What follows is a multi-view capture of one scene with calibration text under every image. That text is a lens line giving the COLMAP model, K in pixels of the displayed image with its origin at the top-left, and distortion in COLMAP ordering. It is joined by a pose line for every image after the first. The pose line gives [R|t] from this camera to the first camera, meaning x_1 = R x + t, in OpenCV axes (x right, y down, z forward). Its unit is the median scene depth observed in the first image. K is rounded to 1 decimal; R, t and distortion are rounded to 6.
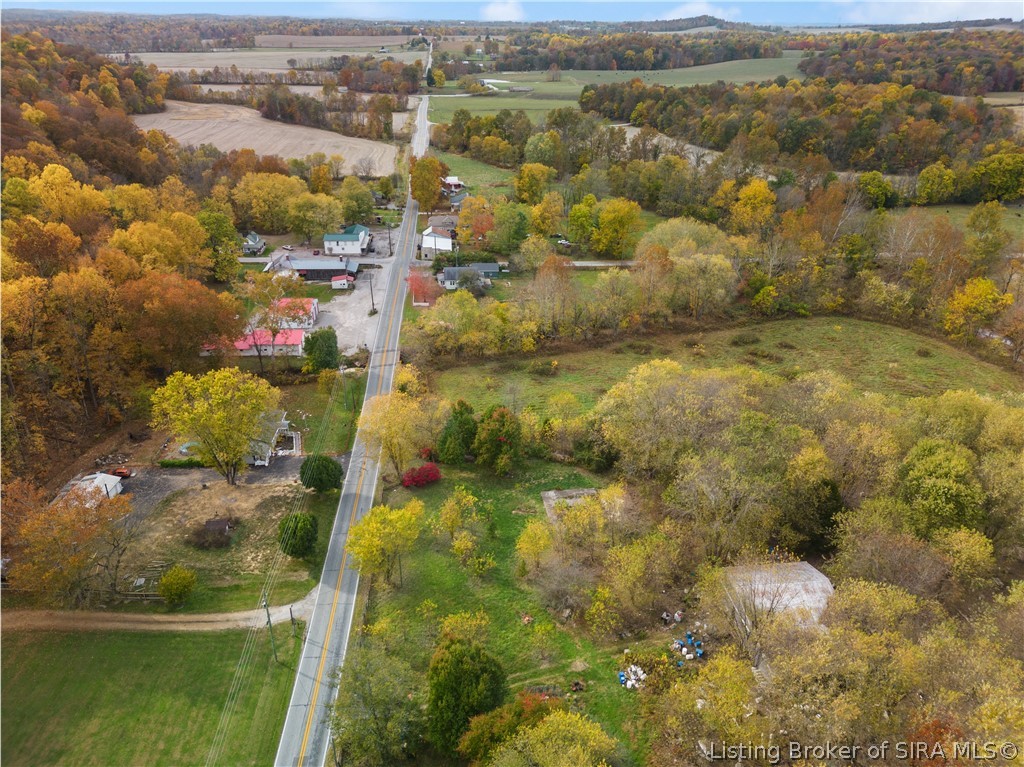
lens RADIAL K [[709.5, 0, 510.0], [0, 709.5, 385.2], [0, 0, 1]] dist [0.070493, -0.053021]
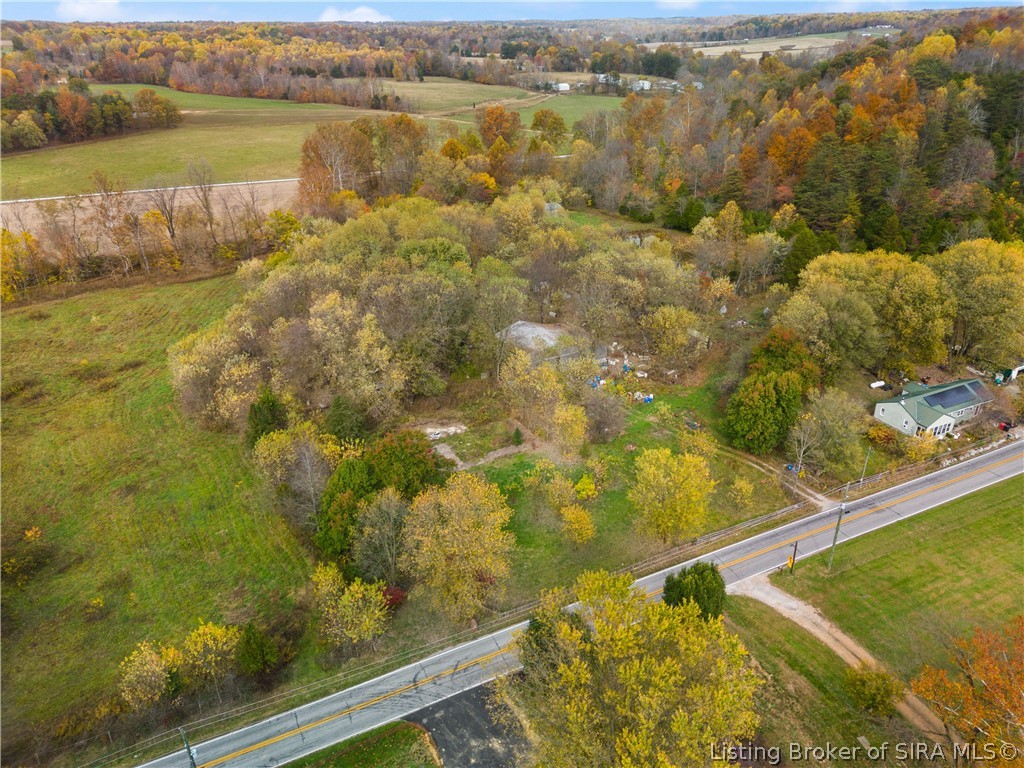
lens RADIAL K [[709.5, 0, 509.1], [0, 709.5, 386.0], [0, 0, 1]] dist [0.070493, -0.053021]
pose [[-0.357872, -0.429979, 0.828882, -0.300493], [0.429378, 0.712482, 0.554981, -0.166843], [-0.829194, 0.554516, -0.070354, 0.456511]]
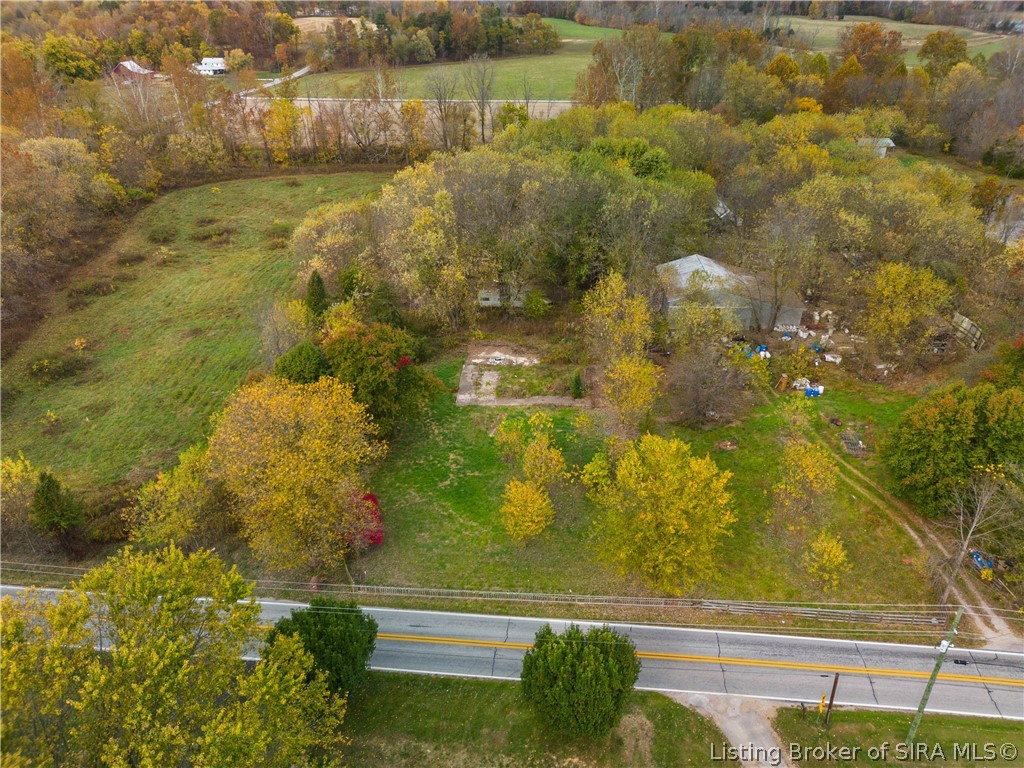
lens RADIAL K [[709.5, 0, 510.1], [0, 709.5, 386.2], [0, 0, 1]] dist [0.070493, -0.053021]
pose [[0.176632, -0.497089, 0.849531, -0.236314], [0.457880, 0.805523, 0.376137, -0.039799], [-0.871290, 0.322546, 0.369888, 0.349154]]
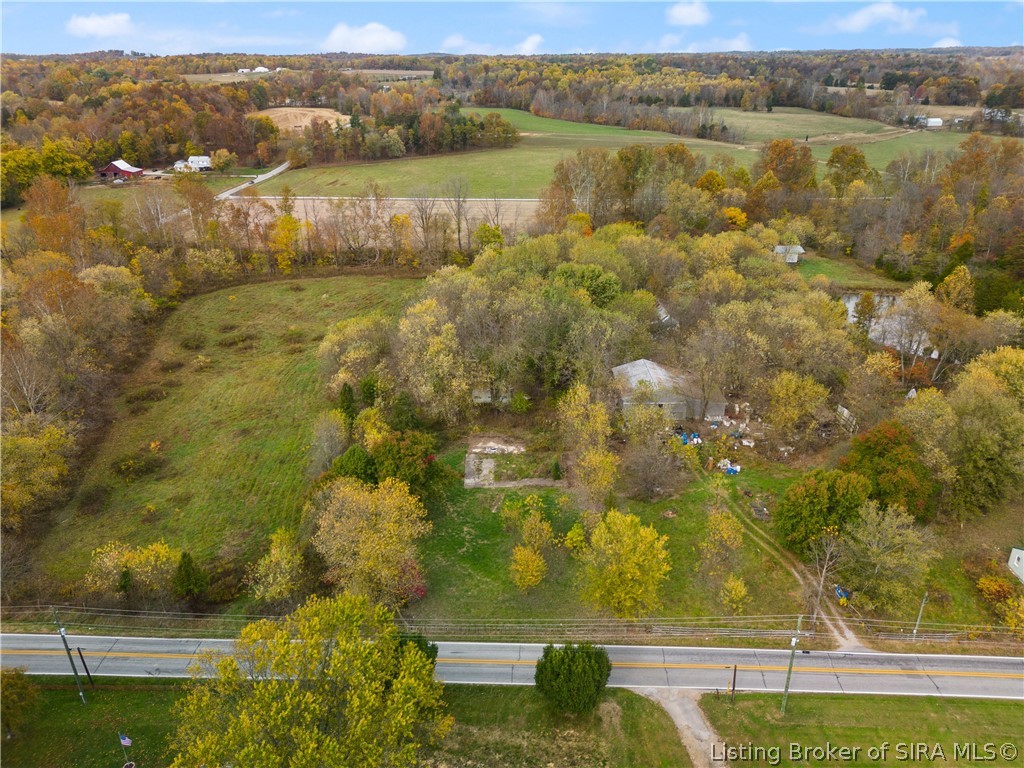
lens RADIAL K [[709.5, 0, 509.9], [0, 709.5, 386.1], [0, 0, 1]] dist [0.070493, -0.053021]
pose [[0.119877, -0.427140, 0.896204, -0.316191], [0.459252, 0.824180, 0.331382, -0.097736], [-0.880180, 0.371858, 0.294965, 0.323334]]
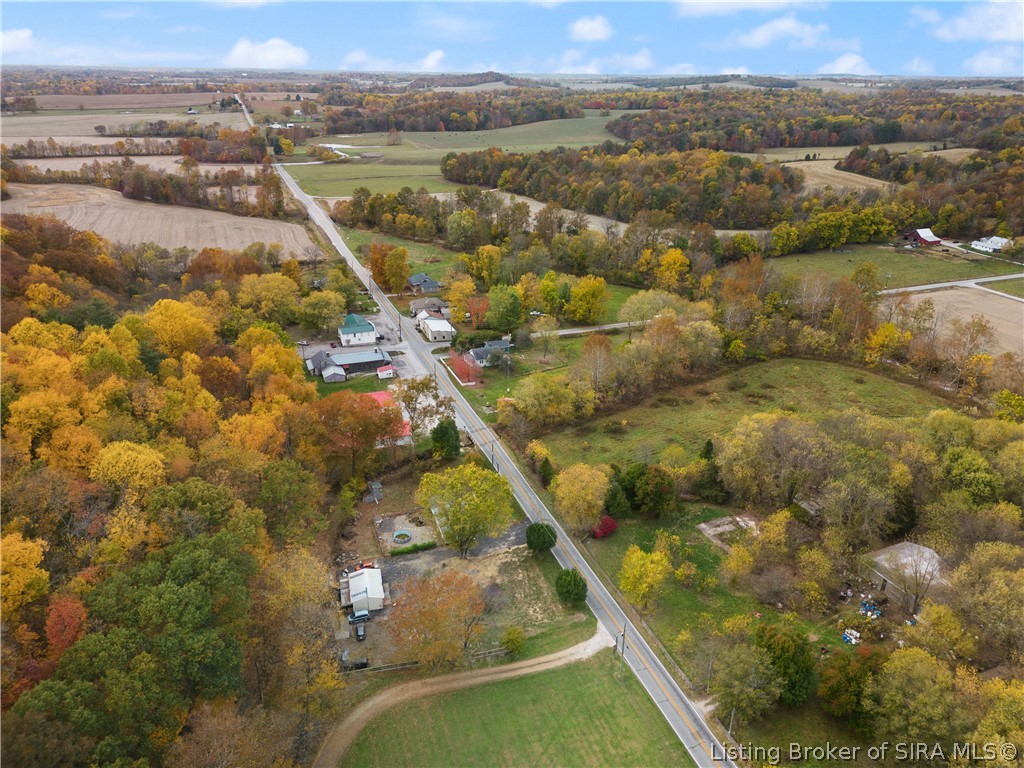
lens RADIAL K [[709.5, 0, 513.5], [0, 709.5, 384.2], [0, 0, 1]] dist [0.070493, -0.053021]
pose [[0.960423, -0.114000, 0.254147, -0.286346], [0.128184, 0.990947, -0.039908, -0.048493], [-0.247297, 0.070906, 0.966342, -0.105495]]
